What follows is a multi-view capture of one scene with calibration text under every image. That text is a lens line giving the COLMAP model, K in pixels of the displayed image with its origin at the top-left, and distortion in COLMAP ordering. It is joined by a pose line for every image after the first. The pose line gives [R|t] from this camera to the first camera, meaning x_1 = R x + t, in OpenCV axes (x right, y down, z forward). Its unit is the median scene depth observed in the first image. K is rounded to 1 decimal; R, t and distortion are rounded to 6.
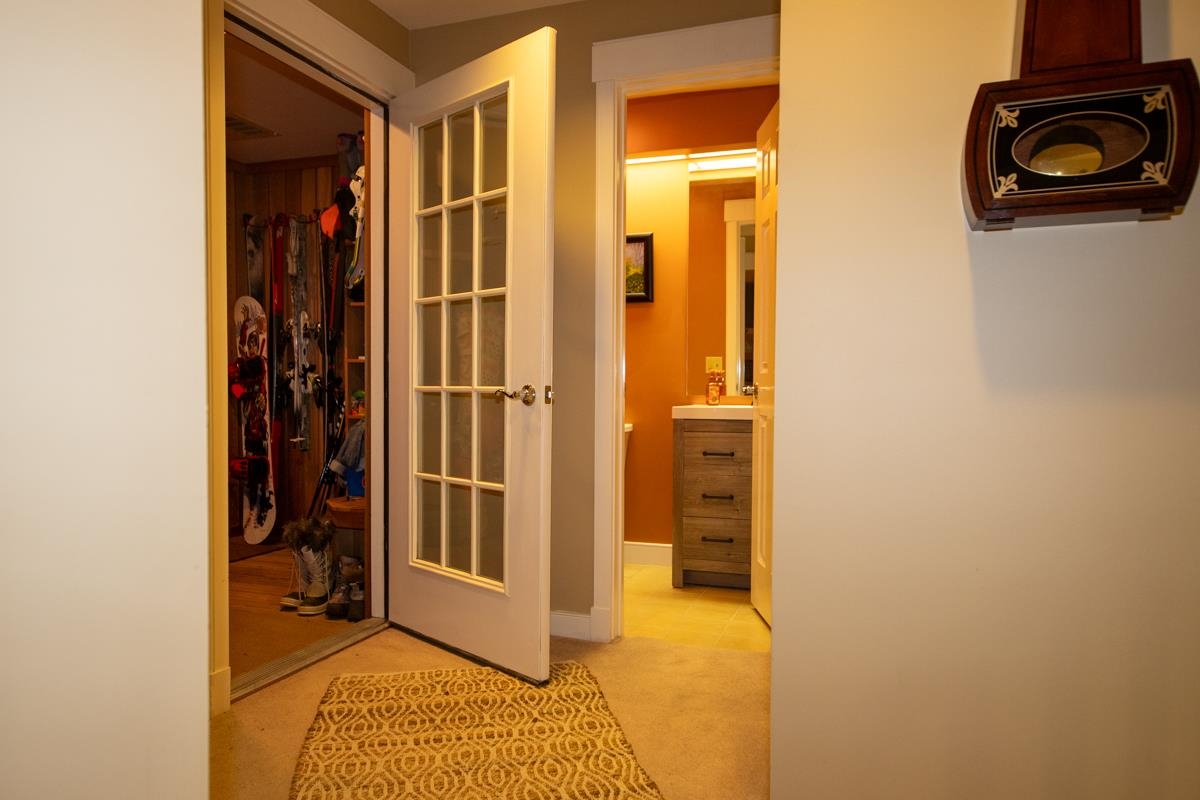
lens RADIAL K [[786.7, 0, 606.1], [0, 786.7, 394.0], [0, 0, 1]] dist [0.010333, 0.000631]
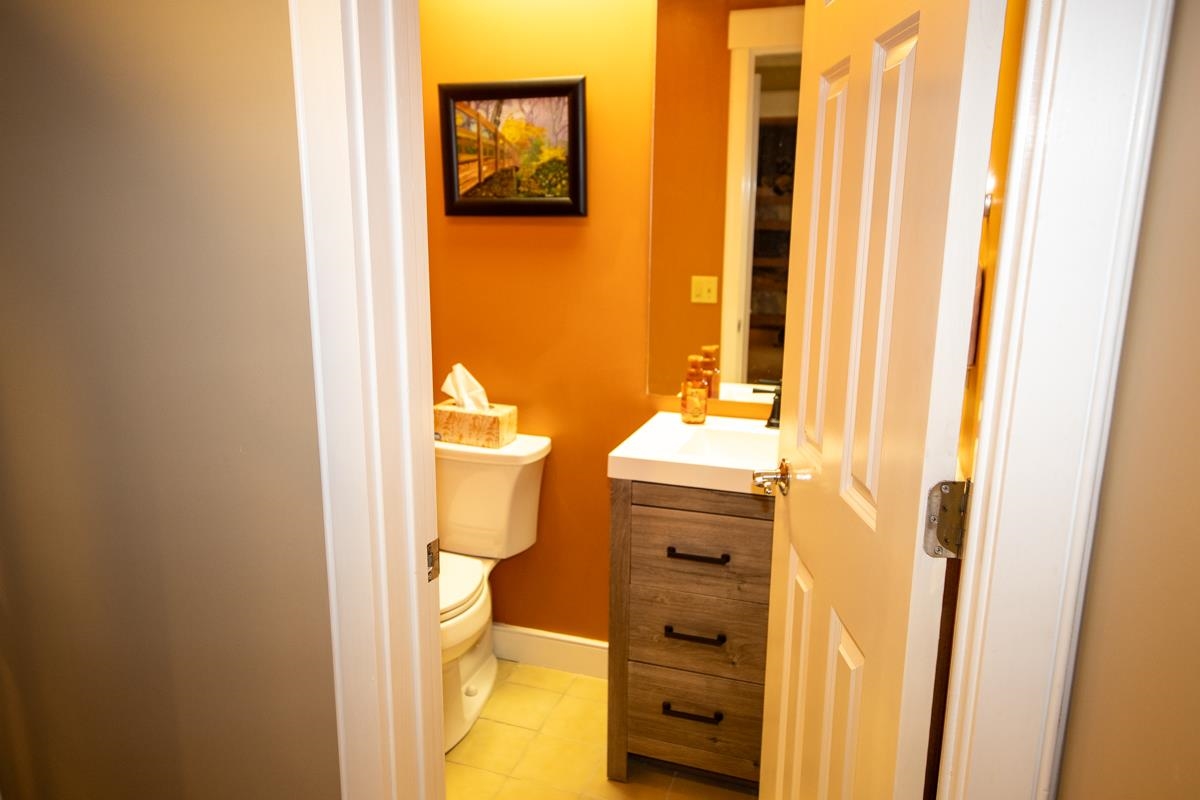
lens RADIAL K [[786.7, 0, 606.1], [0, 786.7, 394.0], [0, 0, 1]] dist [0.010333, 0.000631]
pose [[0.999988, 0.001718, 0.004484, 0.080092], [-0.002593, 0.979148, 0.203132, -0.121591], [-0.004041, -0.203141, 0.979141, 0.521412]]
